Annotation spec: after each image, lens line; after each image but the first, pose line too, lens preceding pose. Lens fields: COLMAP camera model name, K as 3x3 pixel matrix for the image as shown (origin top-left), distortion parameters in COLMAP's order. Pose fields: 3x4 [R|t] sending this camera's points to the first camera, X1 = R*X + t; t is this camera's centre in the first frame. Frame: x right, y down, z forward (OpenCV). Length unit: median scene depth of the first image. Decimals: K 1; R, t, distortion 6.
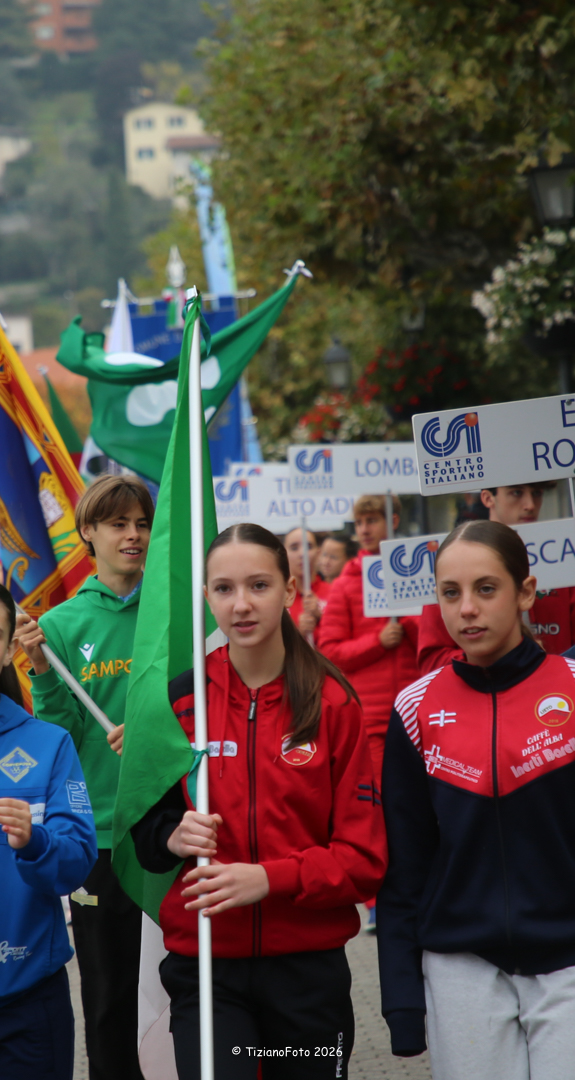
lens RADIAL K [[3320.7, 0, 285.9], [0, 3320.7, 536.2], [0, 0, 1]] dist [0.343207, 0.000000]
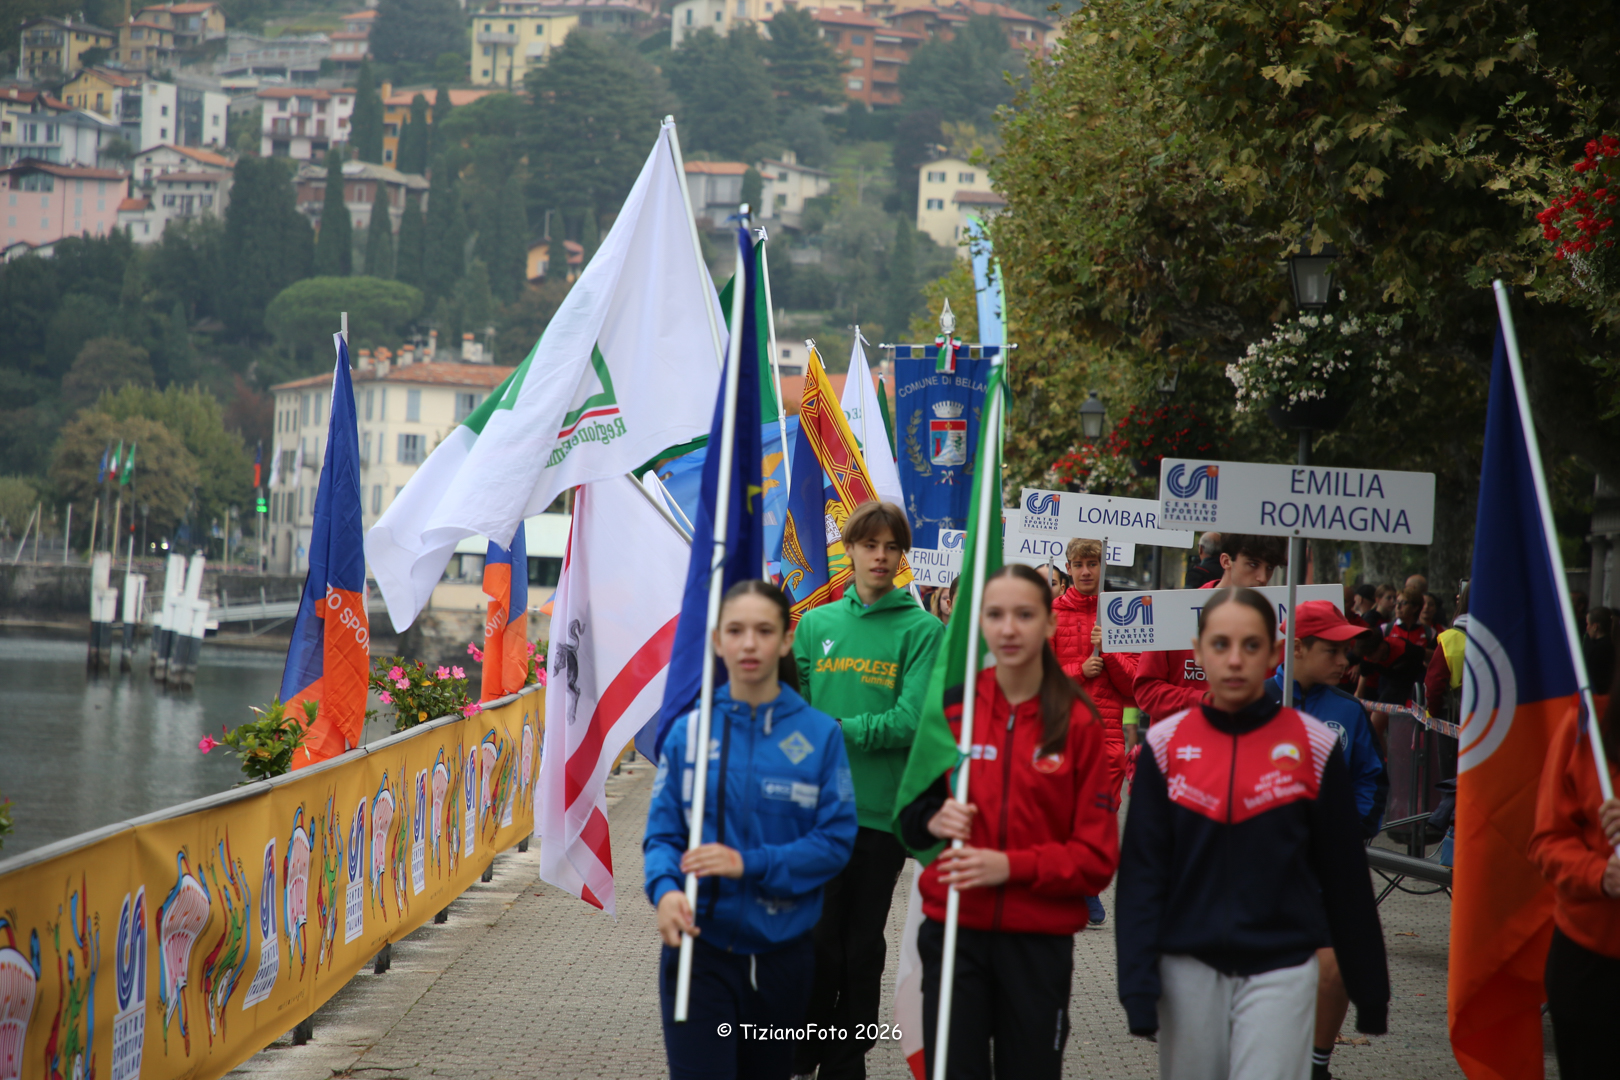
lens RADIAL K [[5009.4, 0, 813.5], [0, 5009.4, 549.5], [0, 0, 1]] dist [1.009143, 0.000000]
pose [[0.994684, 0.102970, -0.000823, -0.068946], [-0.102966, 0.994675, 0.004492, -0.007019], [0.001281, -0.004383, 0.999990, -0.631944]]
